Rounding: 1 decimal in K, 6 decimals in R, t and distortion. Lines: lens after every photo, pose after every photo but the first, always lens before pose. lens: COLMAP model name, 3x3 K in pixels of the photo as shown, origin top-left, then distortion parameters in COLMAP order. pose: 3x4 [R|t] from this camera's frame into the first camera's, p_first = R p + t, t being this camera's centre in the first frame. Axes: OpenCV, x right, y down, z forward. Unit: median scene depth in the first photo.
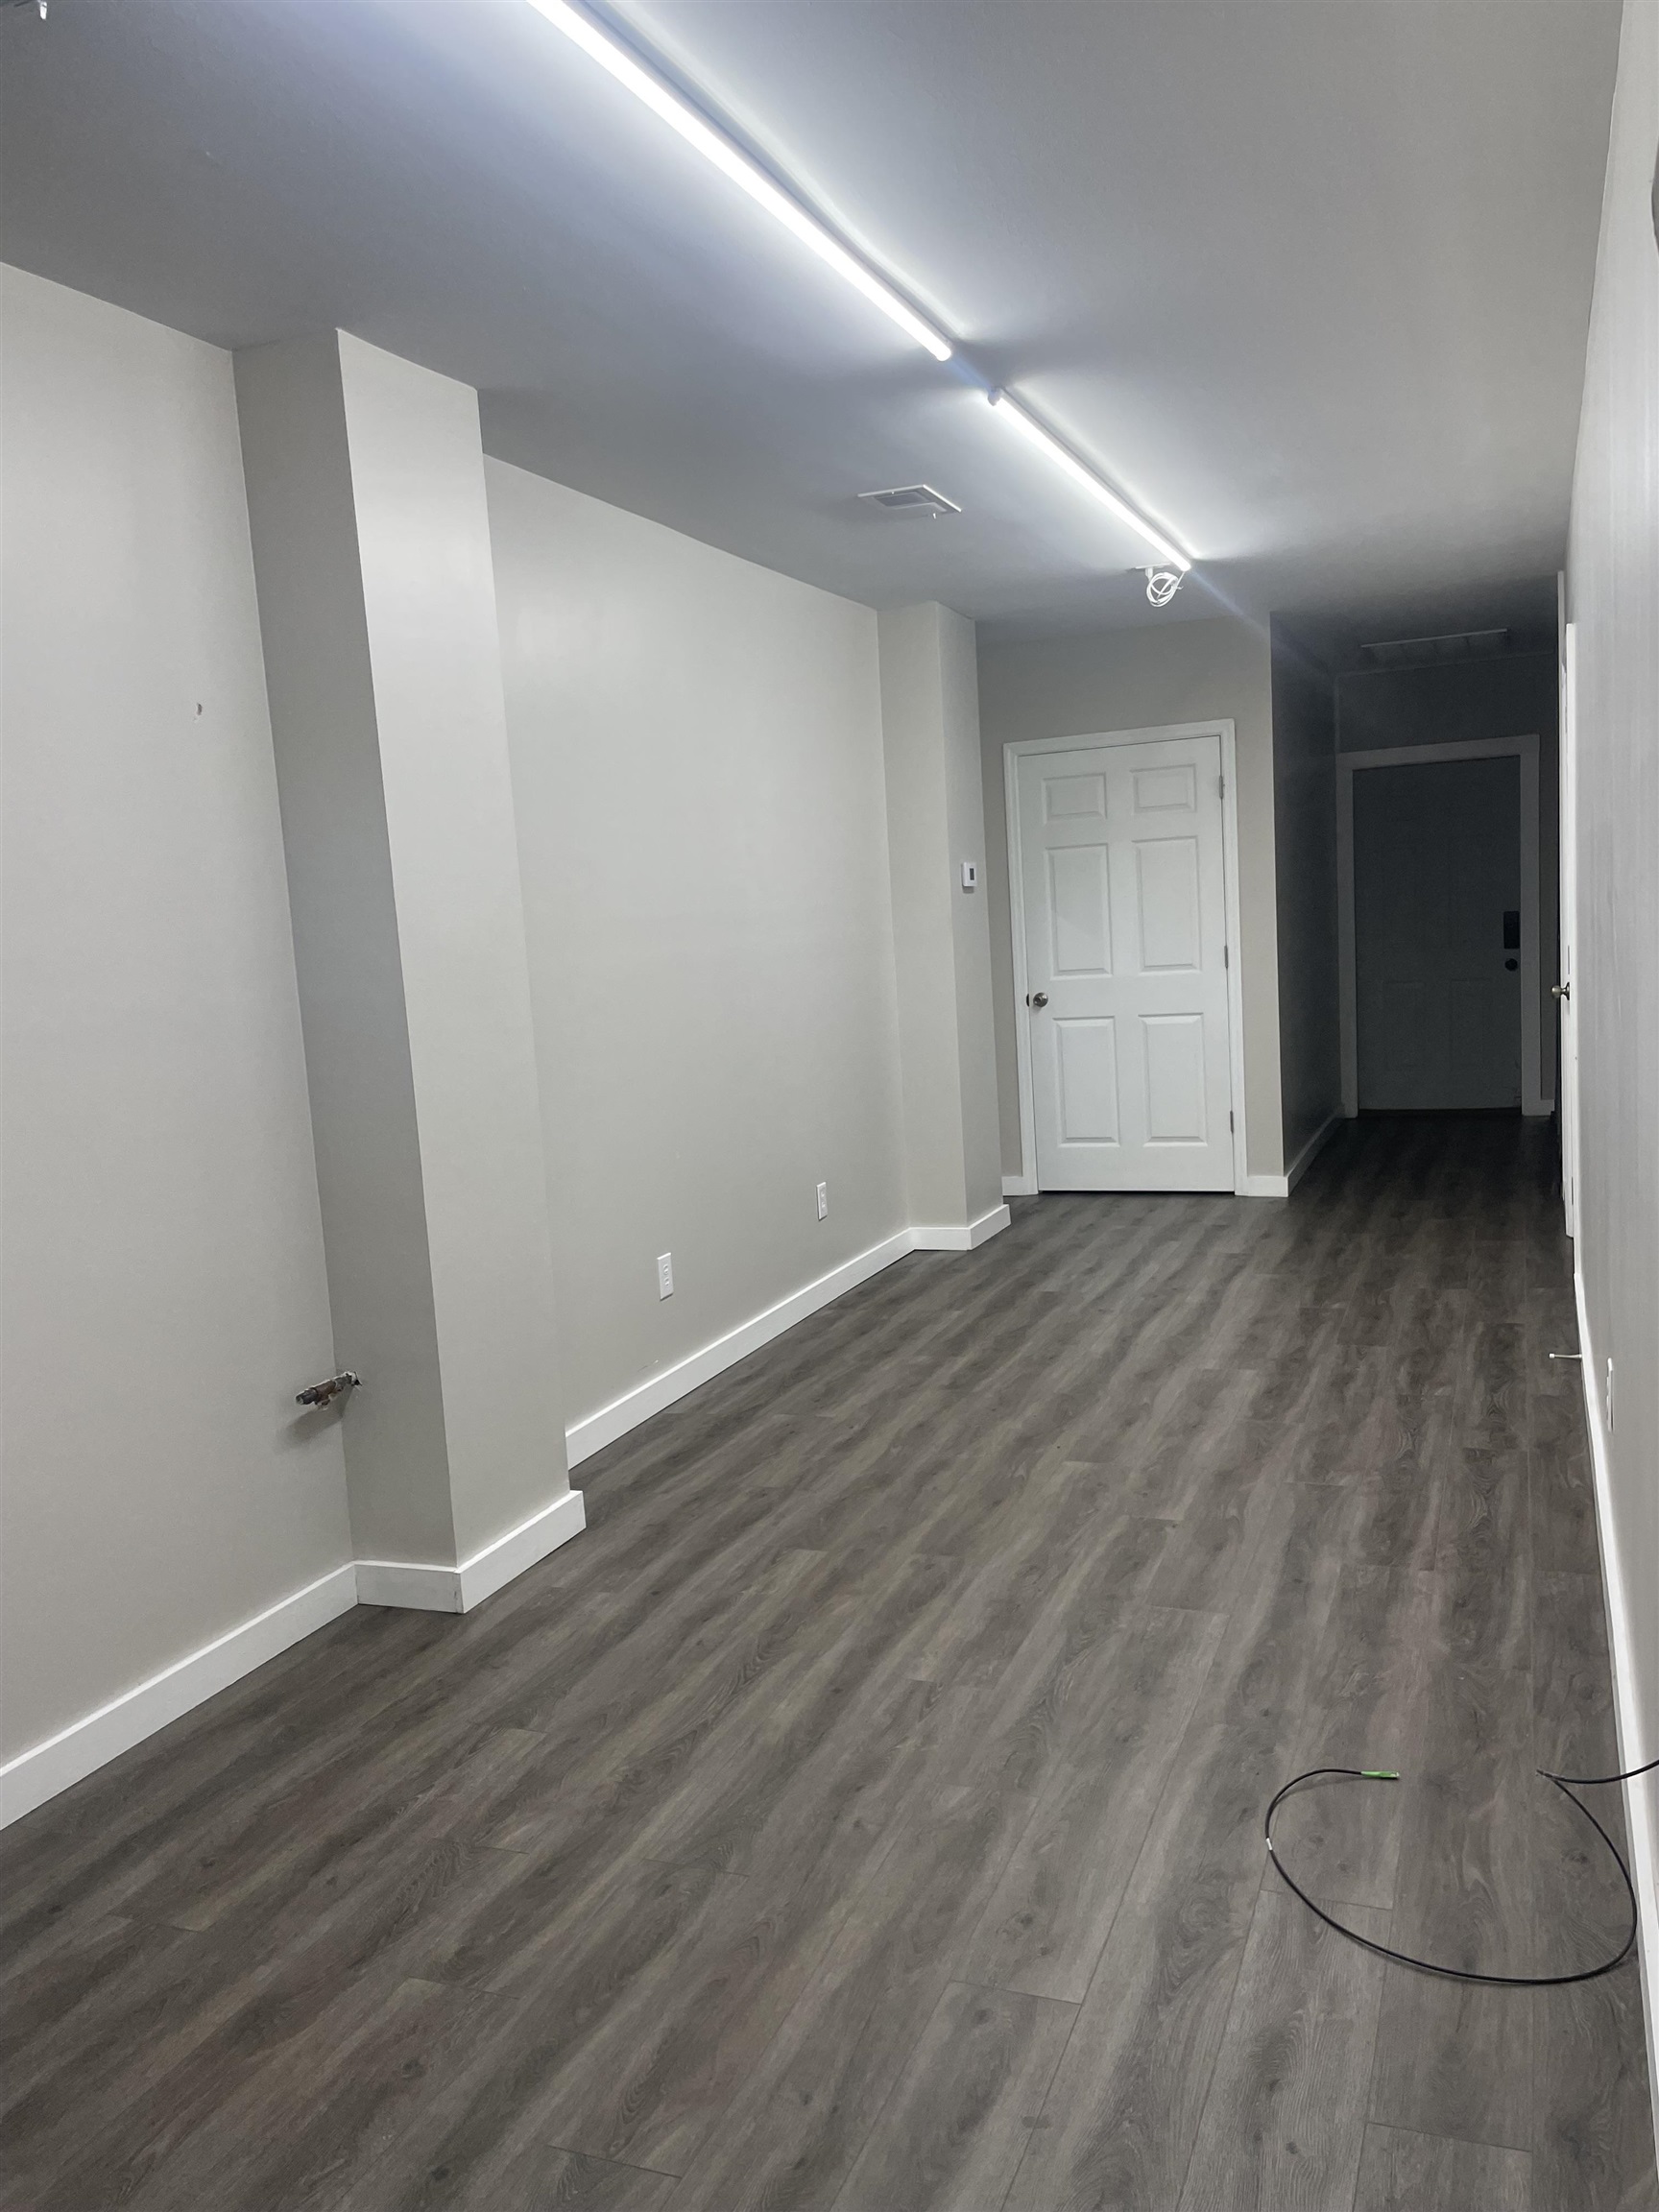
lens RADIAL K [[1690.9, 0, 833.7], [0, 1690.9, 1095.6], [0, 0, 1]] dist [0.076108, -0.074350]
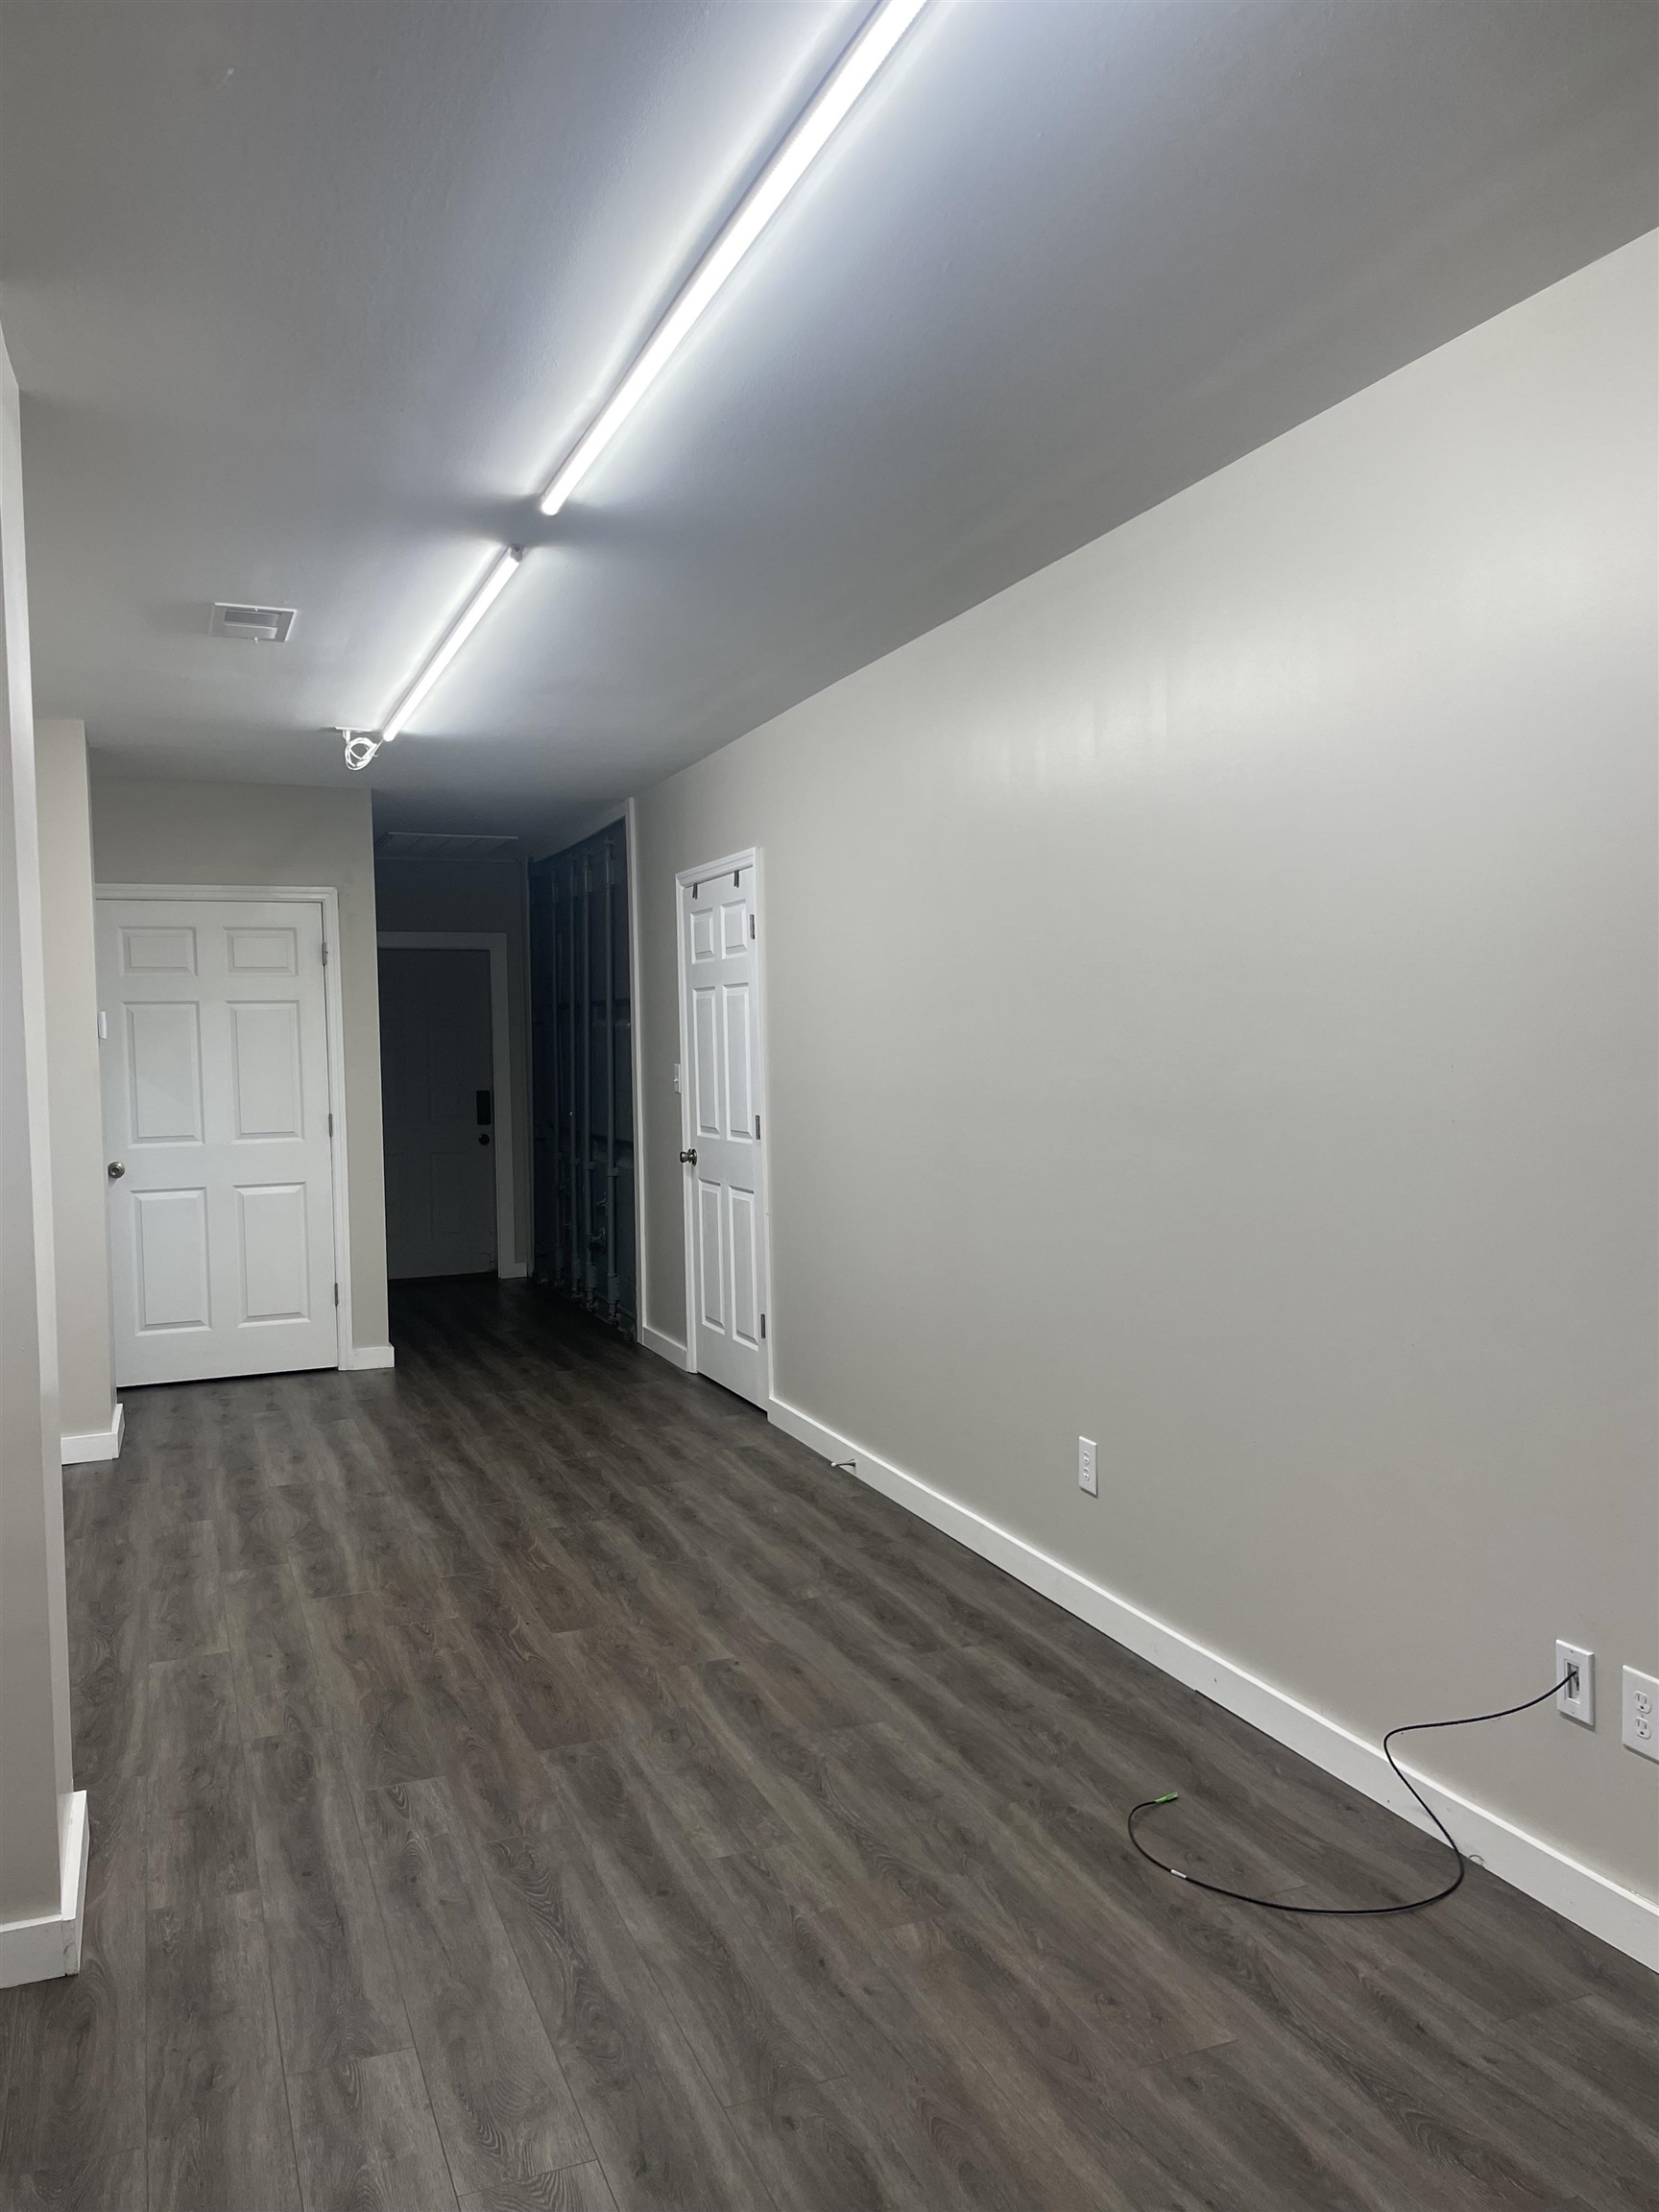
lens RADIAL K [[1690.9, 0, 830.4], [0, 1690.9, 1093.2], [0, 0, 1]] dist [0.076108, -0.074350]
pose [[0.726662, 0.024701, 0.686551, -0.402030], [0.051361, 0.994603, -0.090147, 0.005762], [-0.685073, 0.100769, 0.721471, 0.159023]]
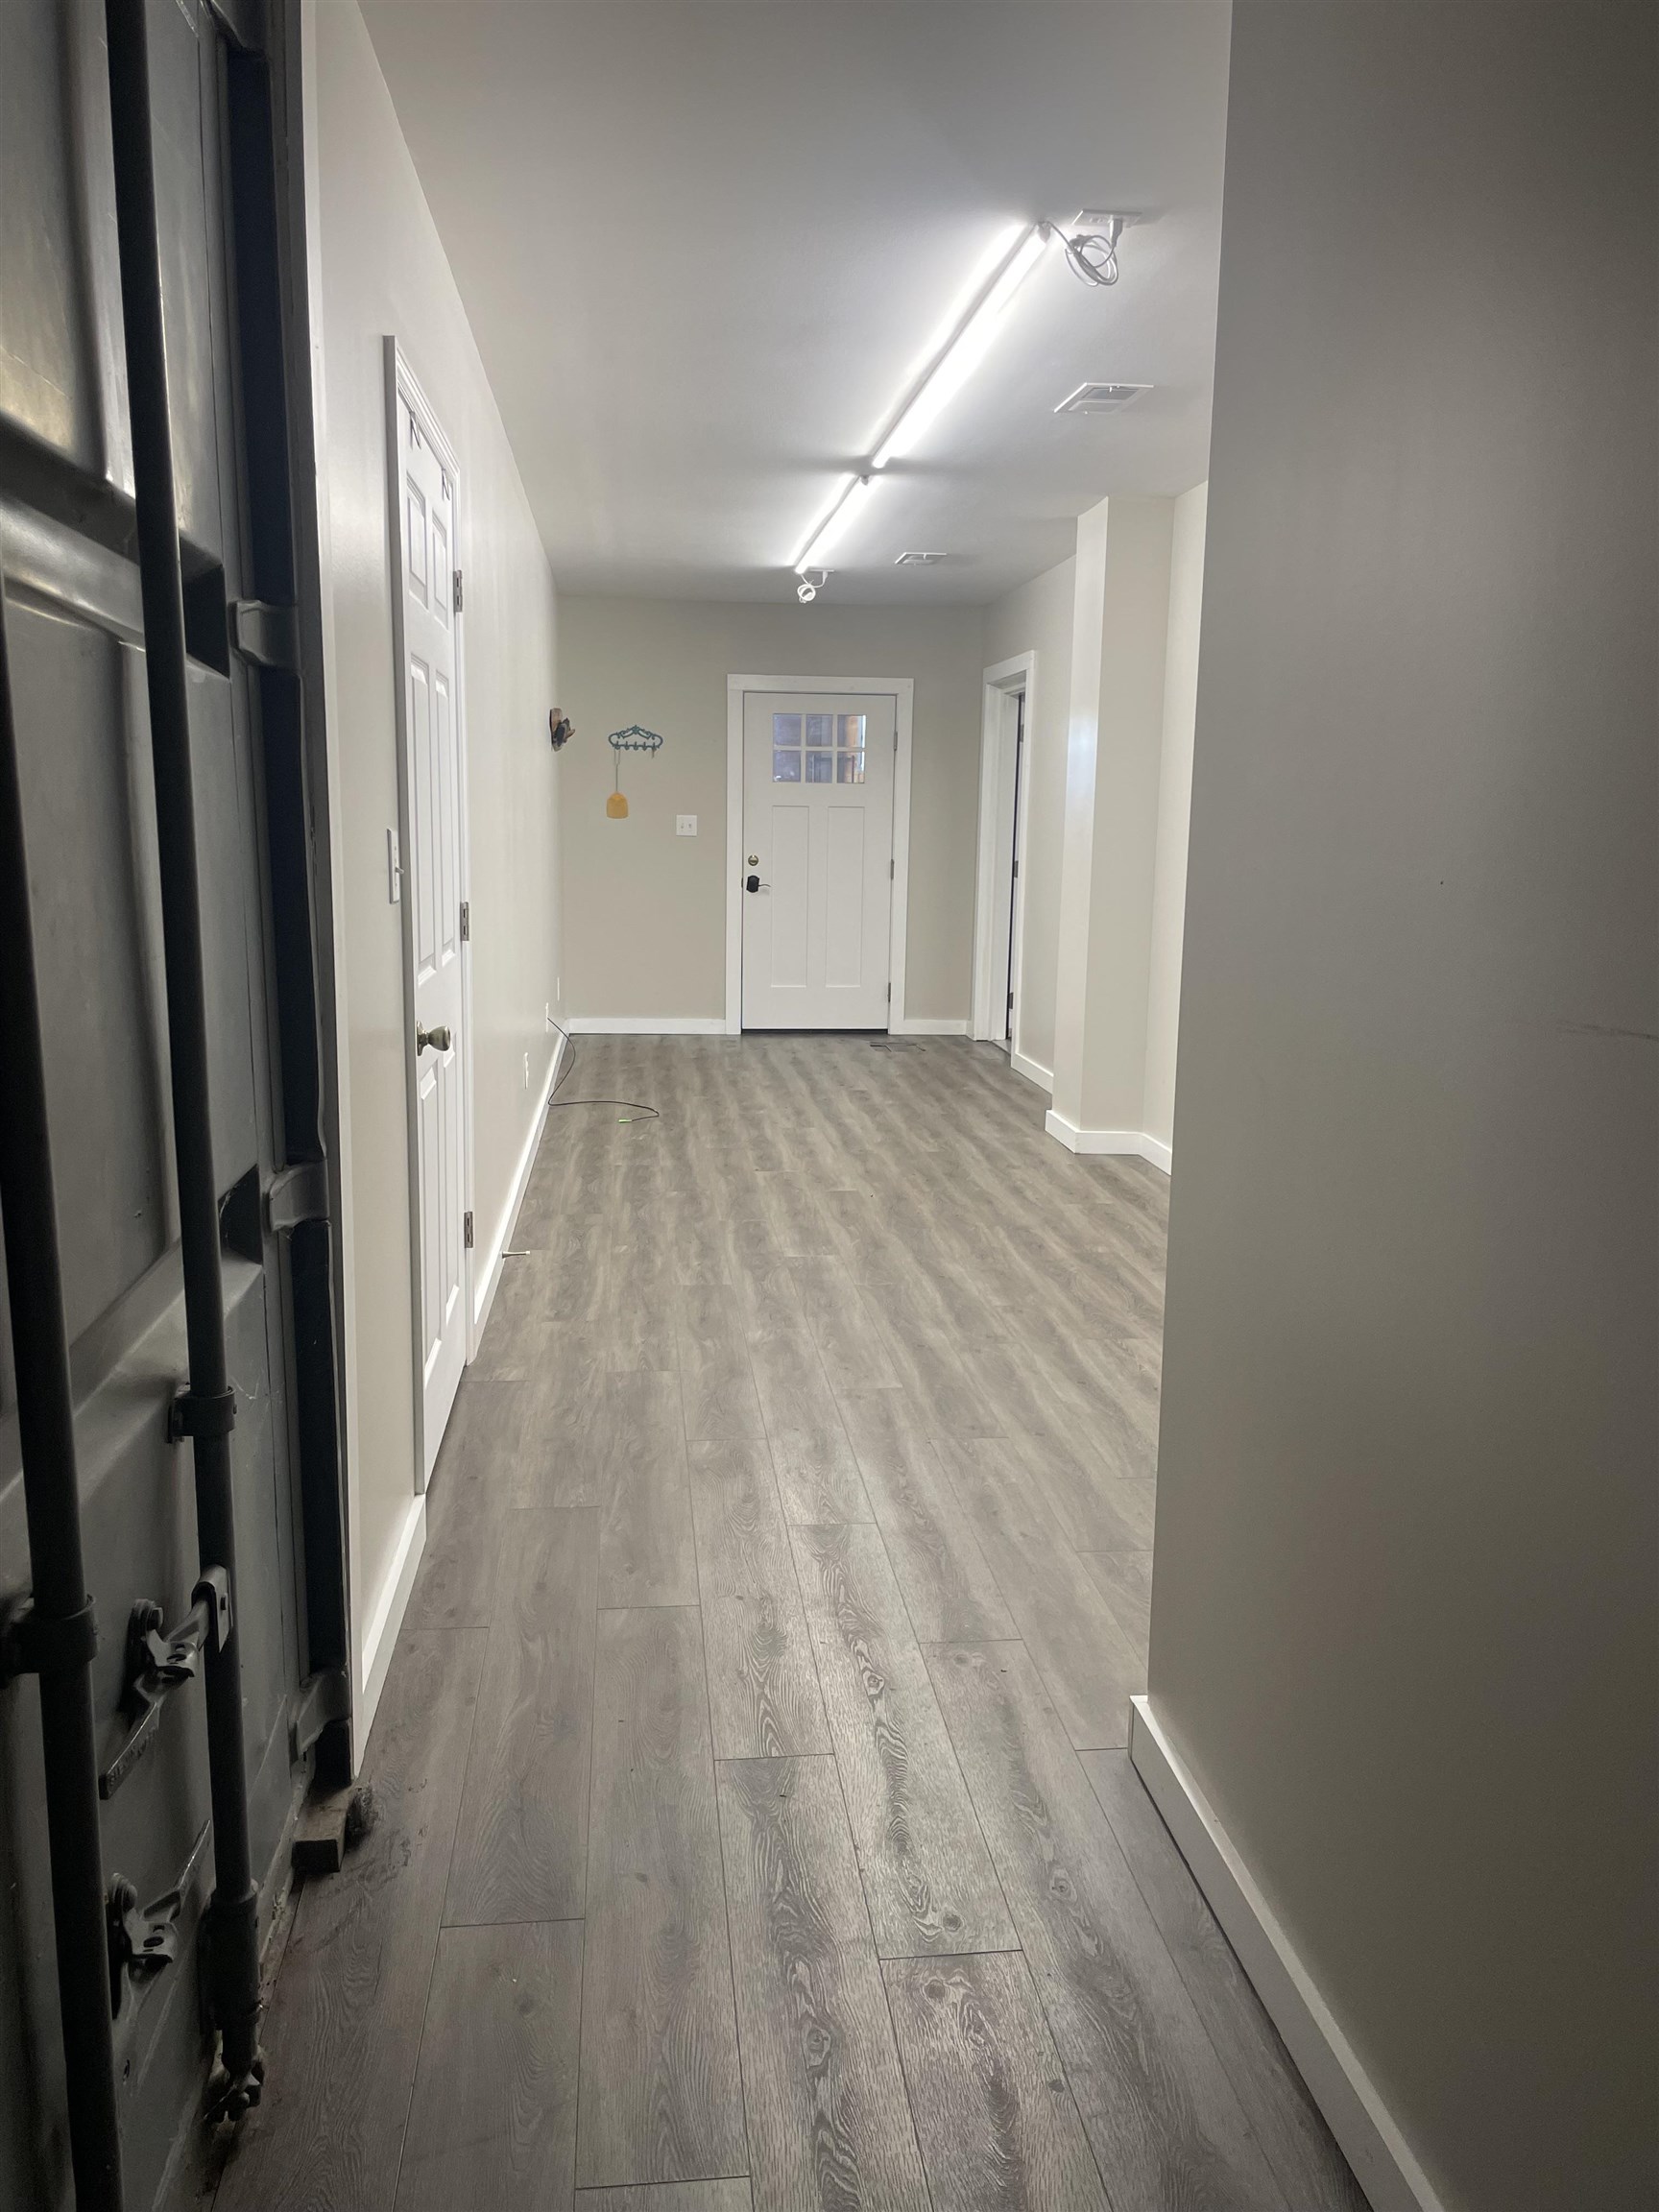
lens RADIAL K [[1690.9, 0, 817.0], [0, 1690.9, 1108.2], [0, 0, 1]] dist [0.076108, -0.074350]
pose [[-0.881272, 0.128707, -0.454746, 0.784963], [-0.014130, 0.954598, 0.297563, -0.272898], [0.472398, 0.268659, -0.839442, 2.095359]]
